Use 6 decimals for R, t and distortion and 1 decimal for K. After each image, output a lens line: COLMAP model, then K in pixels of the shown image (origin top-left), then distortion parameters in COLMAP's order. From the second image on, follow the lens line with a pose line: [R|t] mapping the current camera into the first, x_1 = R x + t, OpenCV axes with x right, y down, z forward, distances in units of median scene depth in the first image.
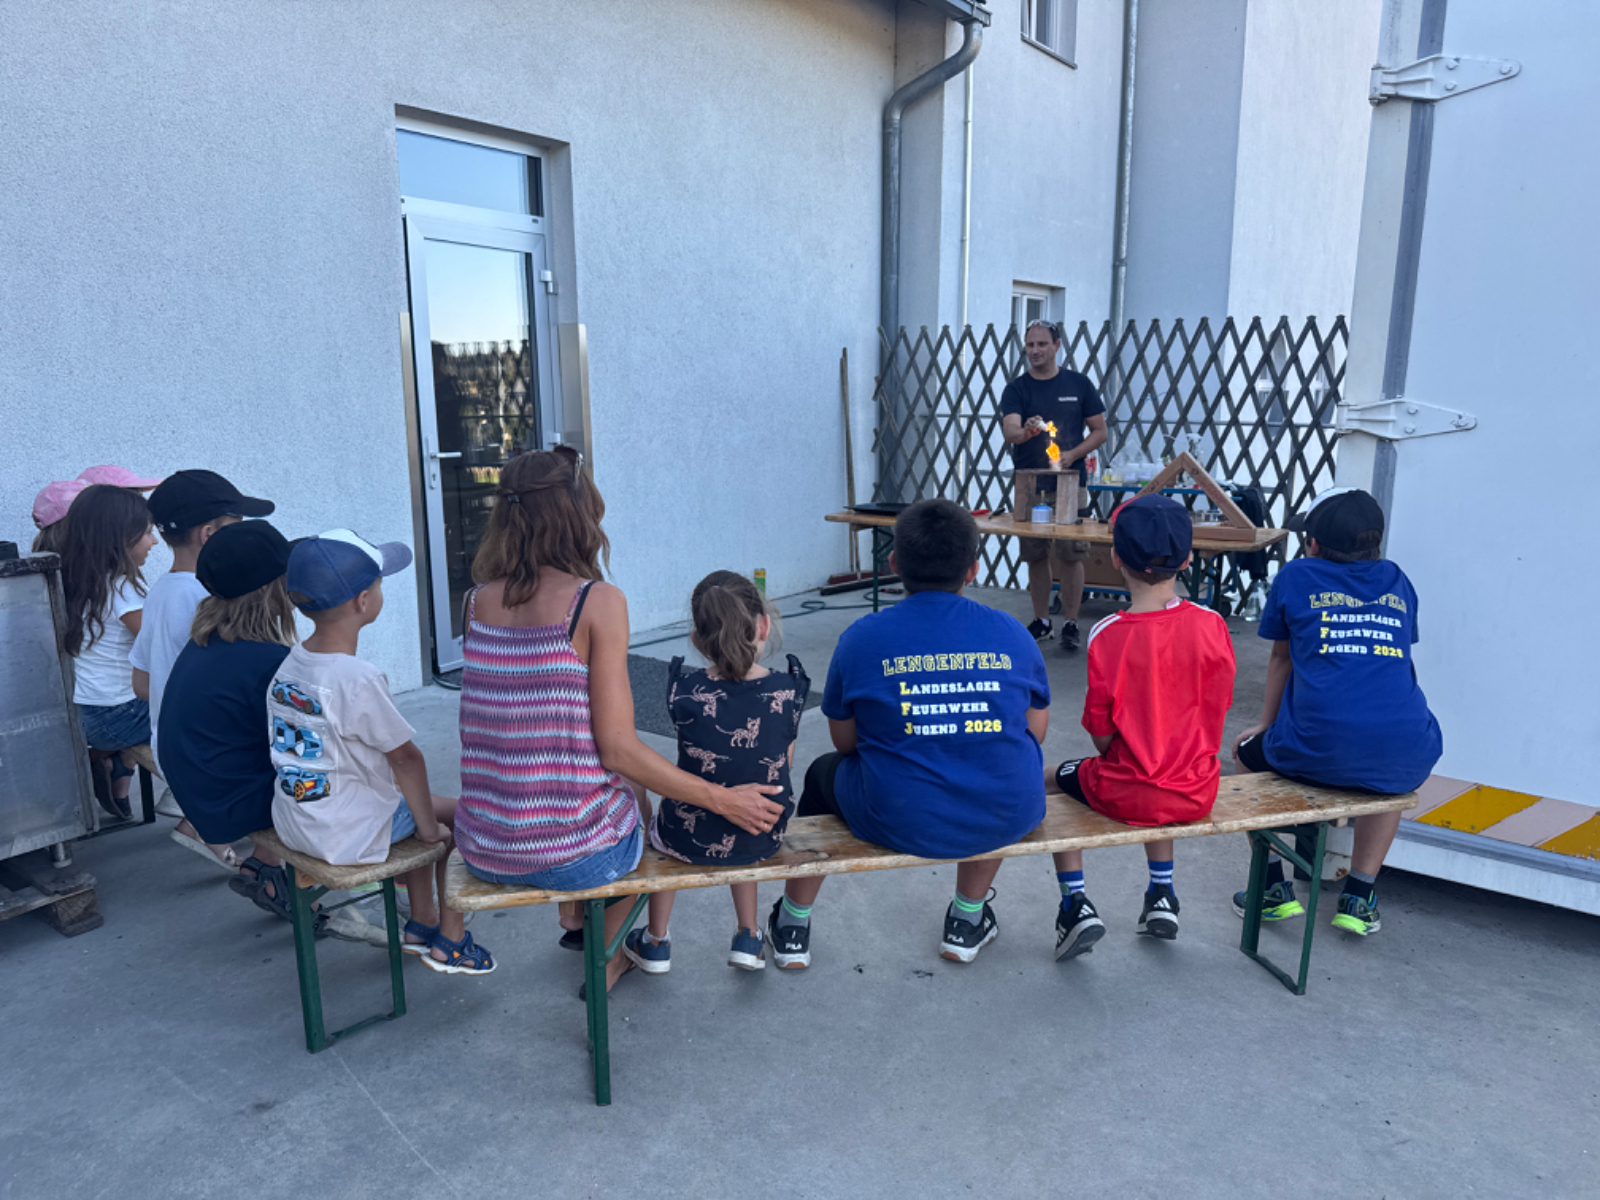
lens RADIAL K [[1113.2, 0, 800.0], [0, 1113.2, 600.0], [0, 0, 1]] dist [0.041052, -0.052635]
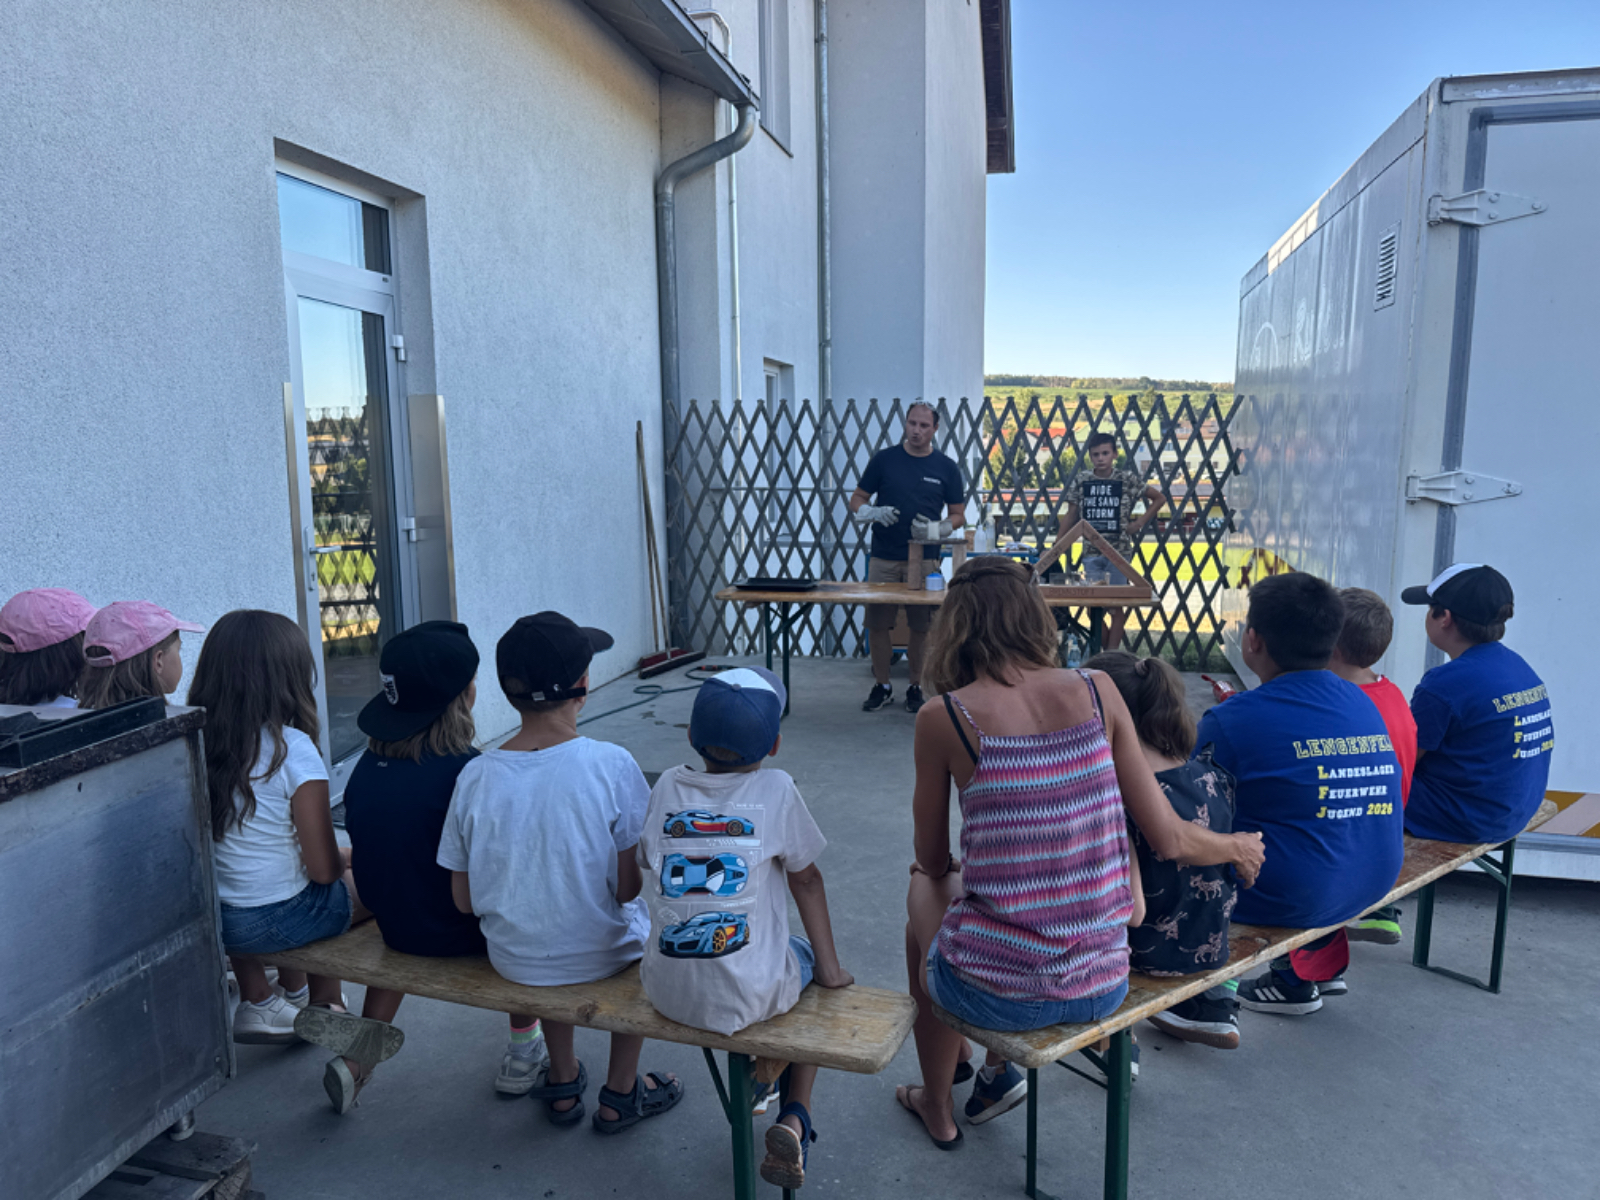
lens RADIAL K [[1132.2, 0, 769.9], [0, 1132.2, 603.1], [0, 0, 1]] dist [0.039707, -0.043423]
pose [[0.926309, -0.059001, 0.372115, -0.343200], [0.080974, 0.995758, -0.043686, -0.026742], [-0.367959, 0.070599, 0.927158, 0.092079]]
